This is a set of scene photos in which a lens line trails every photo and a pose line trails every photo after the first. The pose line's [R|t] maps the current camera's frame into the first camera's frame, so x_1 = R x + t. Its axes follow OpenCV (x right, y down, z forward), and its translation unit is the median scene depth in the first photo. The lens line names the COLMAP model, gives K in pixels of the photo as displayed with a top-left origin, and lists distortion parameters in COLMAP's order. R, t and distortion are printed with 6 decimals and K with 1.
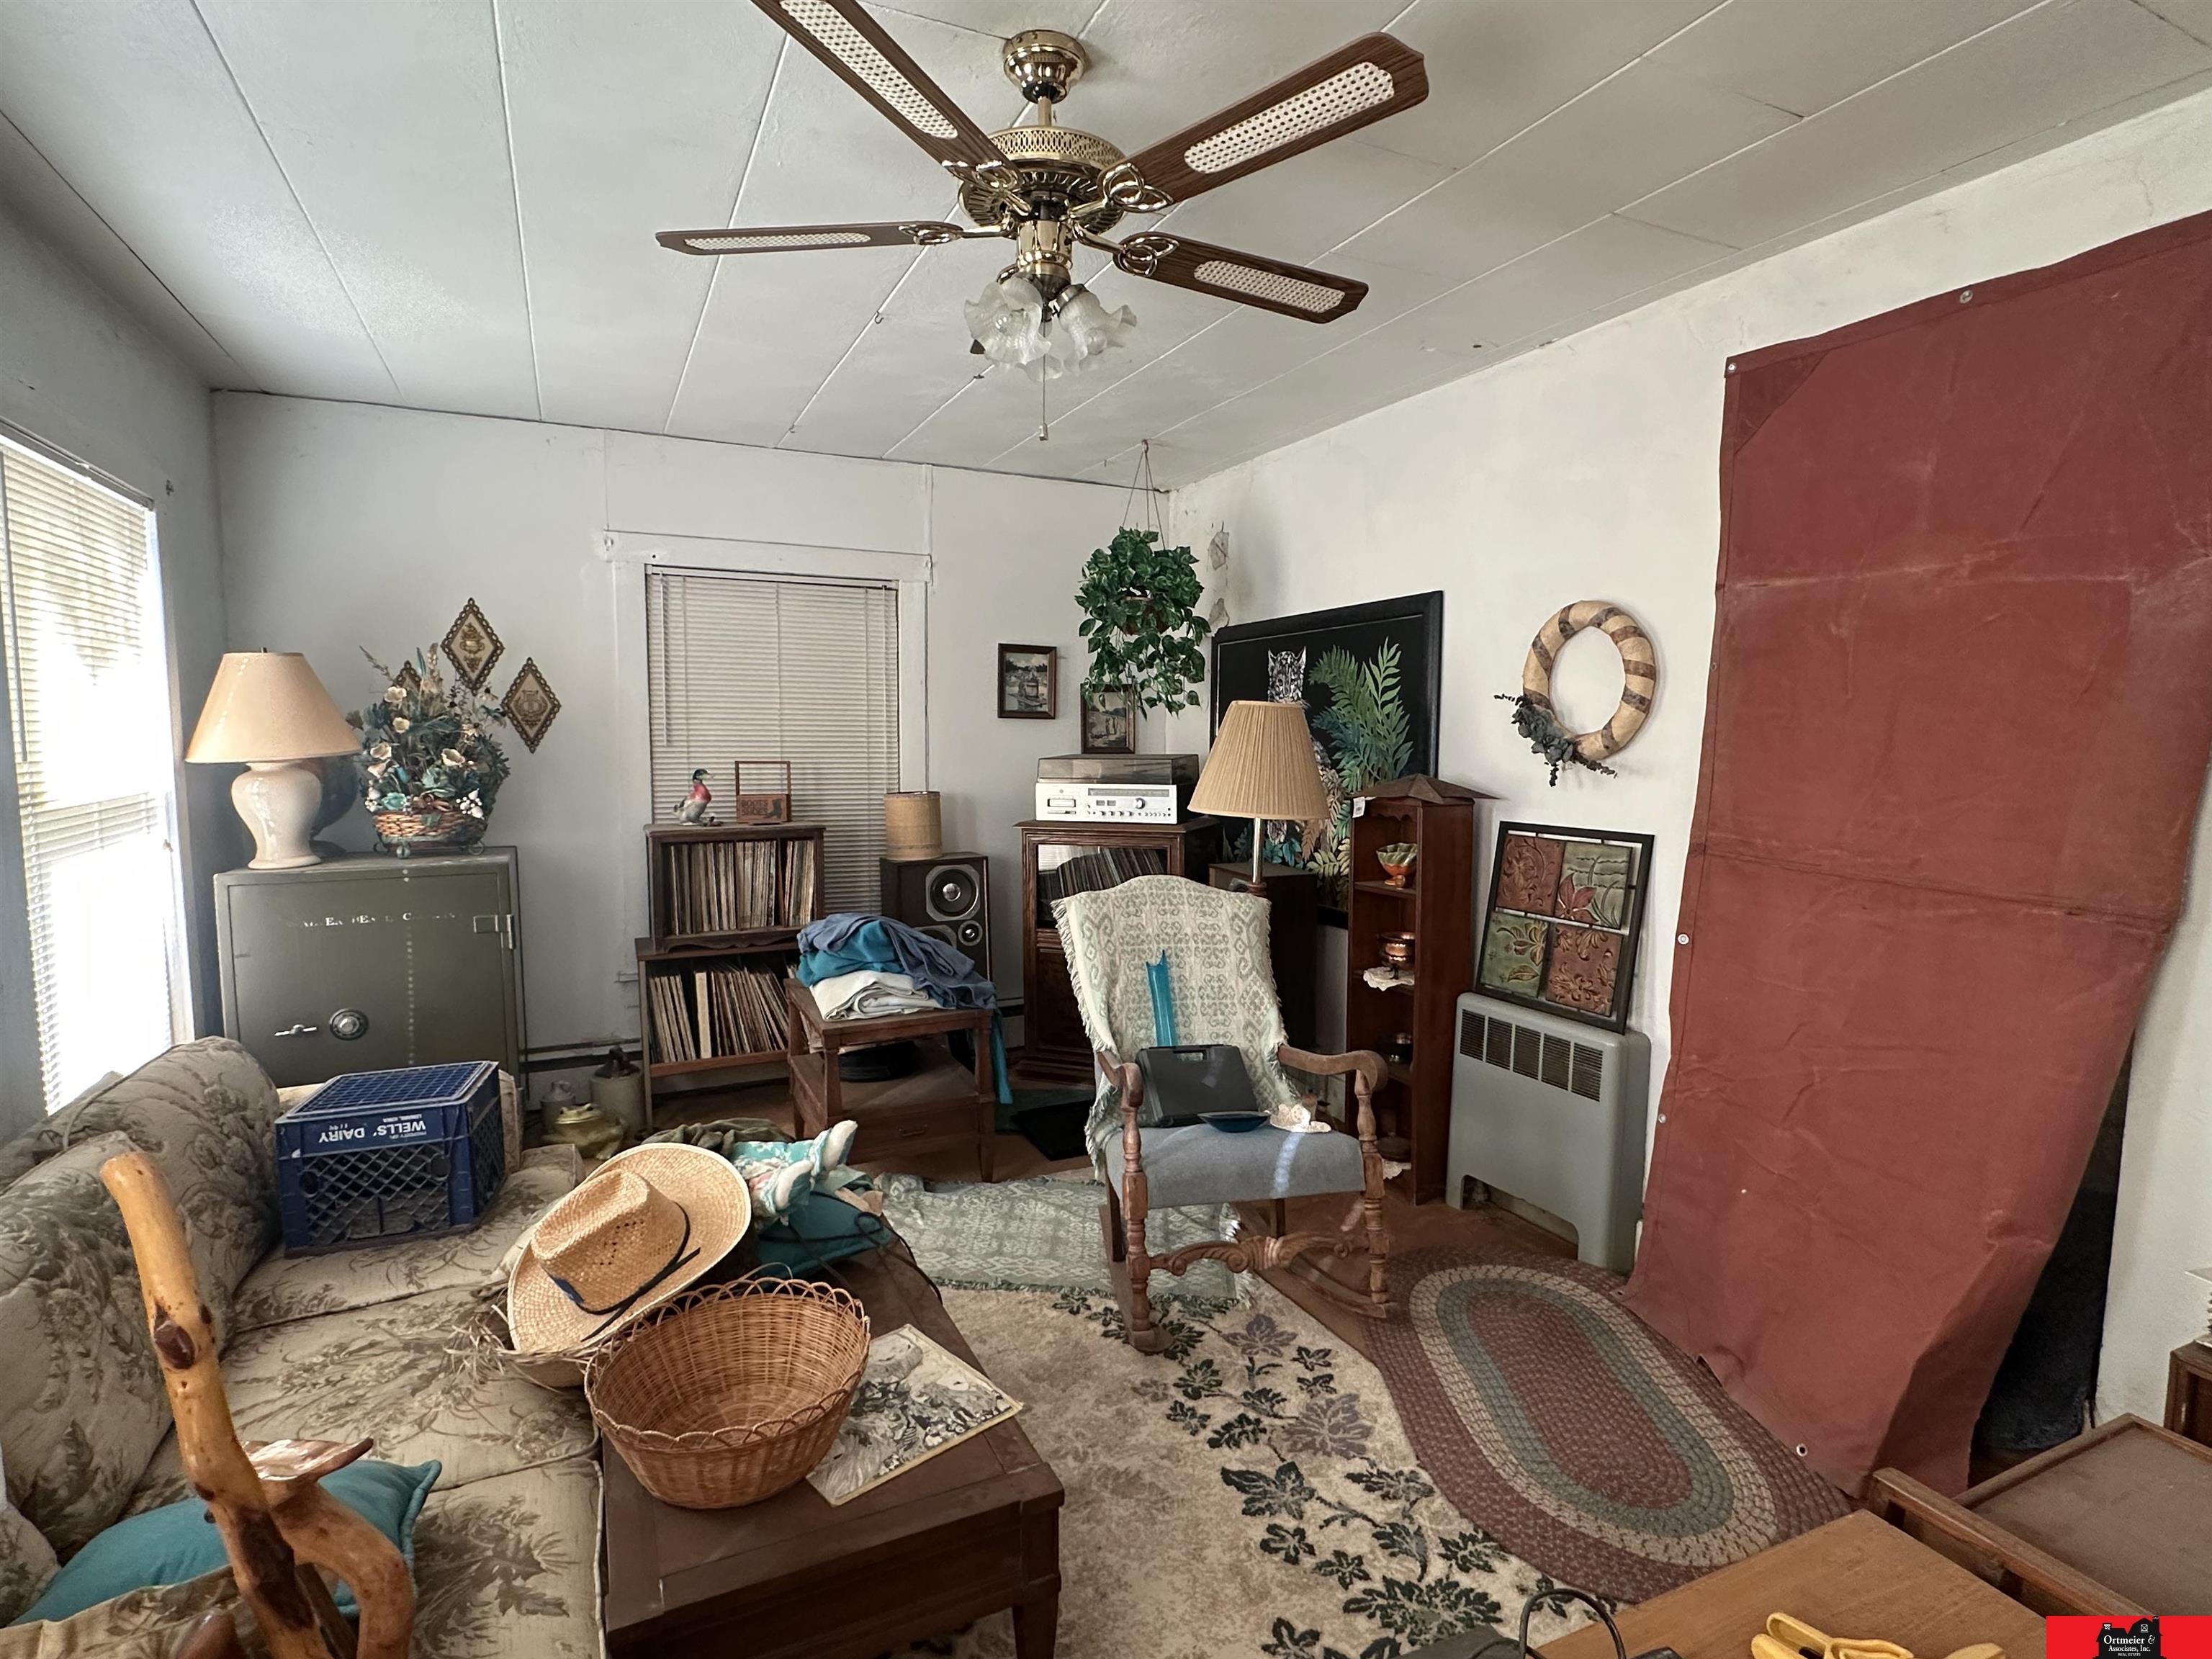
lens RADIAL K [[1107.6, 0, 1109.9], [0, 1107.6, 837.2], [0, 0, 1]] dist [0.002285, 0.000246]
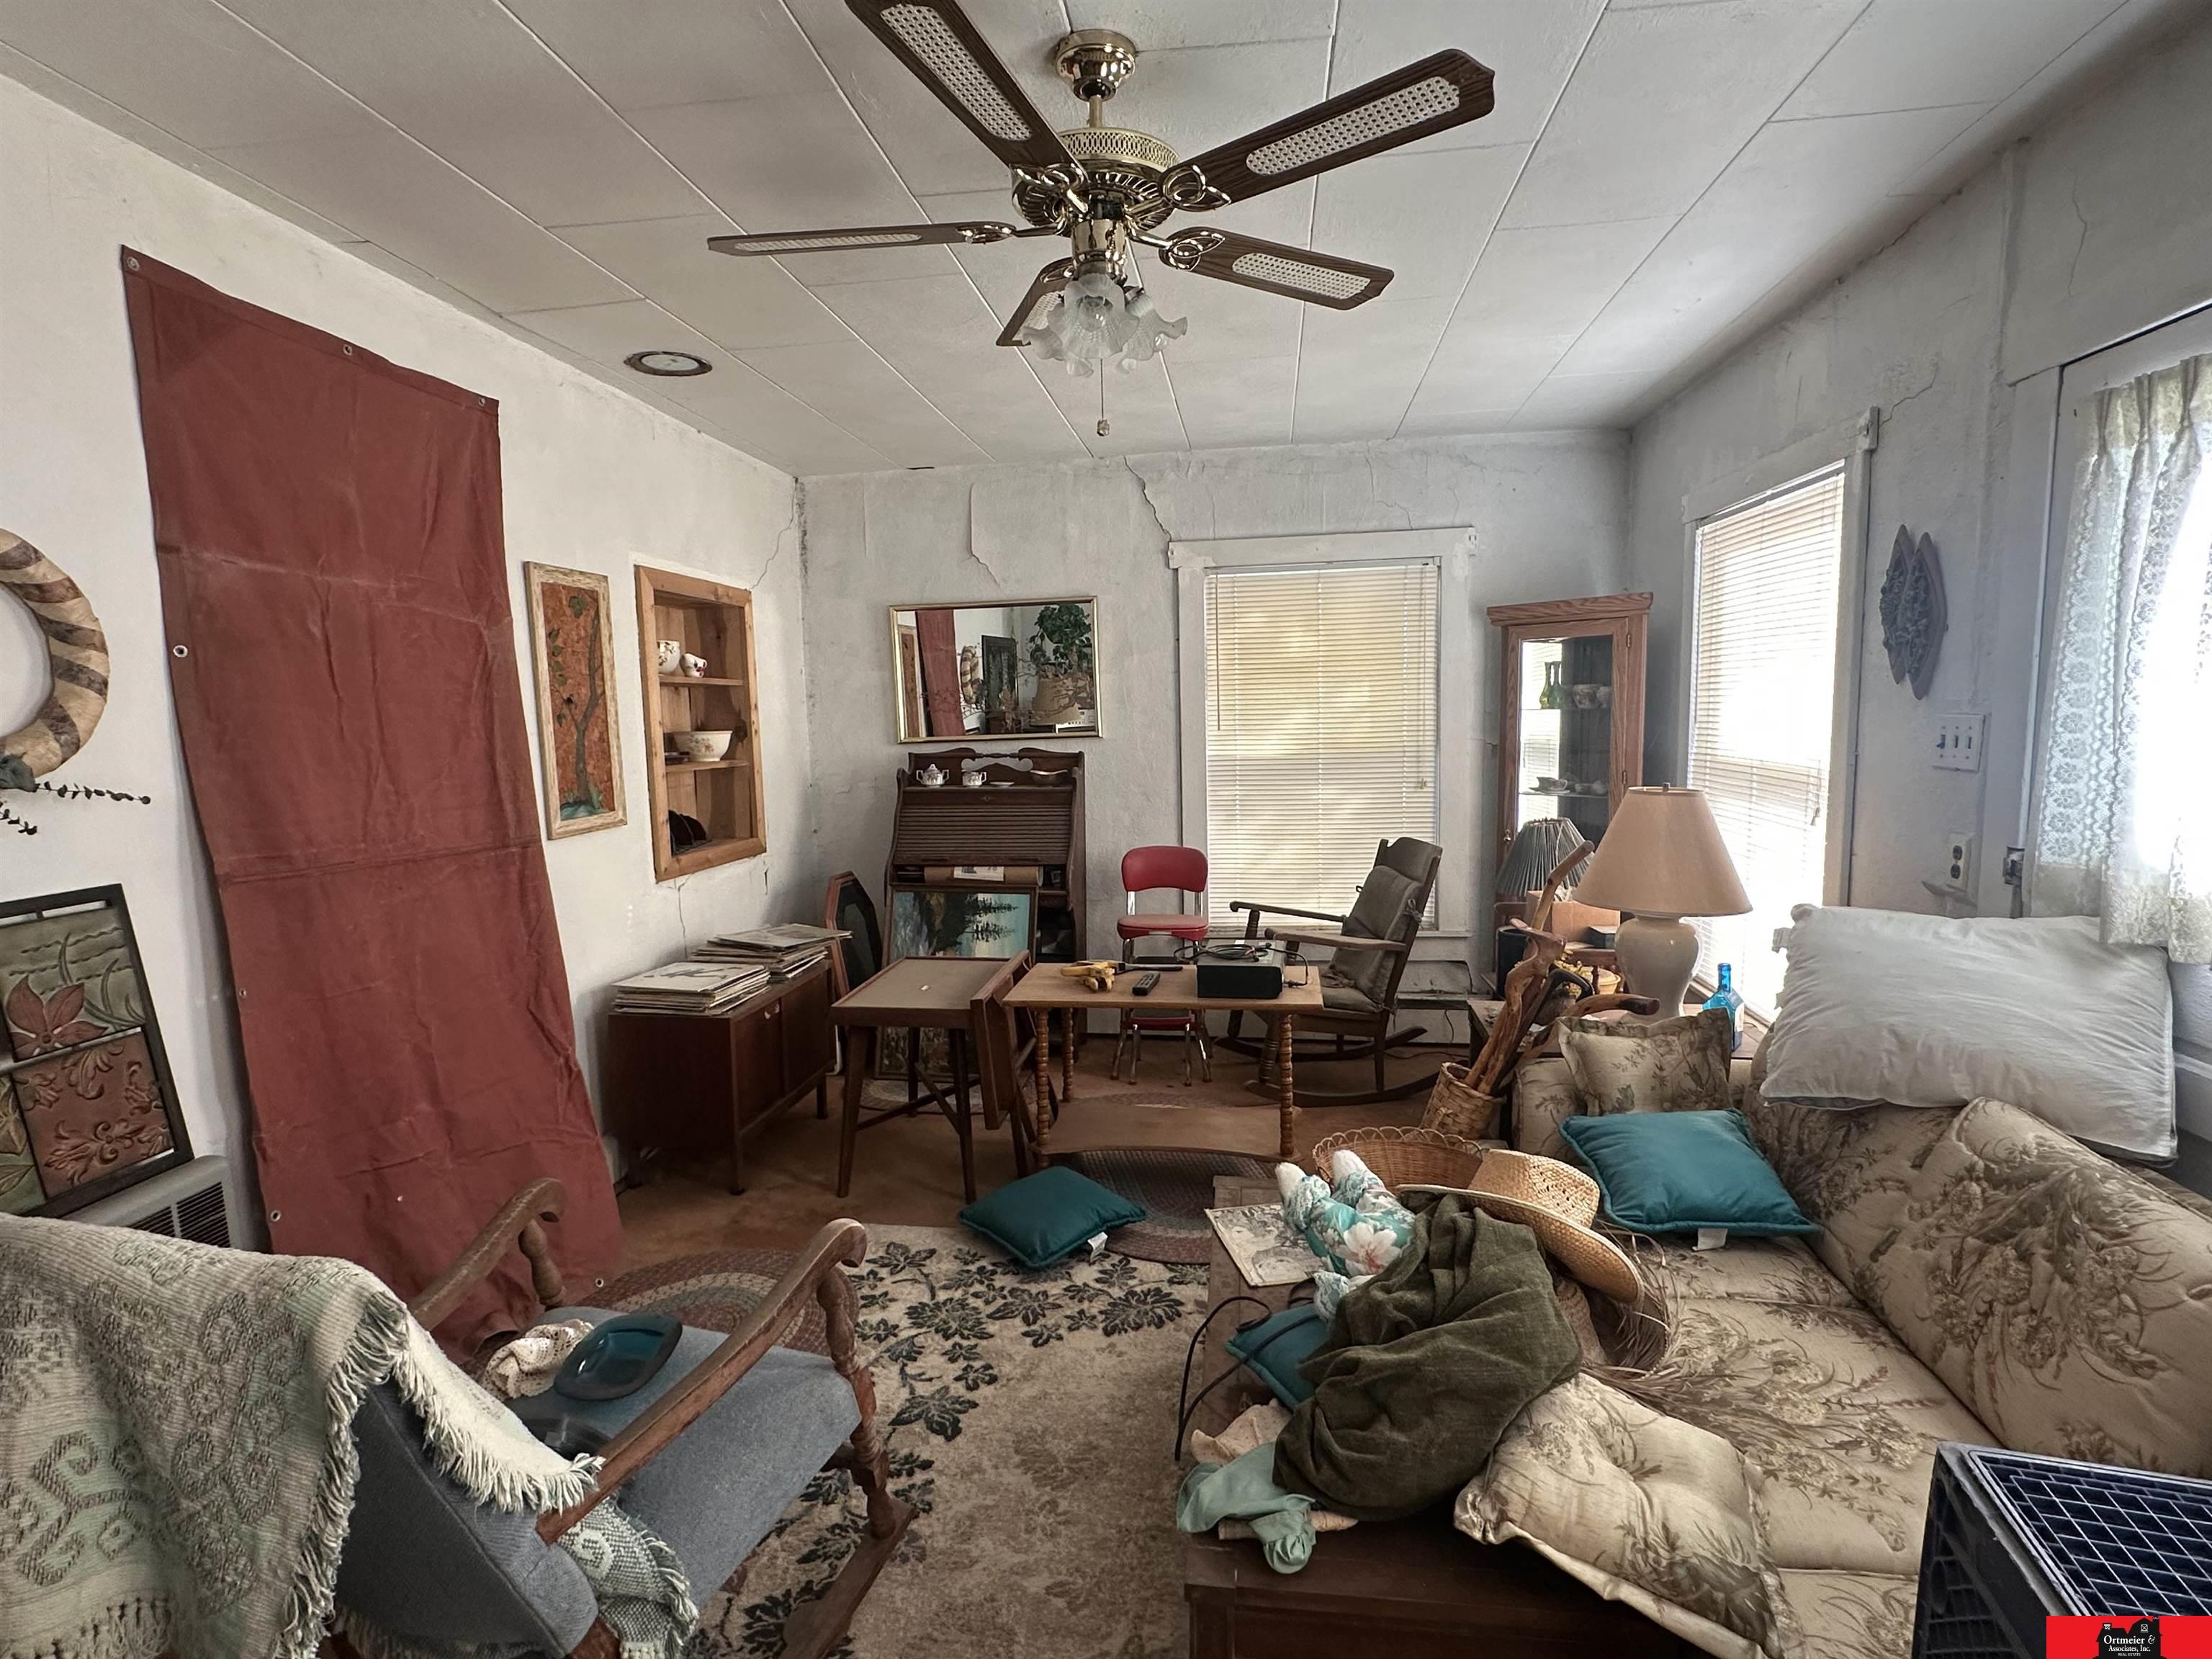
lens RADIAL K [[1107.6, 0, 1111.8], [0, 1107.6, 835.5], [0, 0, 1]] dist [0.002285, 0.000246]
pose [[-0.840314, -0.043188, 0.540377, -0.558744], [0.075218, 0.977890, 0.195123, -0.164335], [-0.536856, 0.204611, -0.818486, 1.668501]]
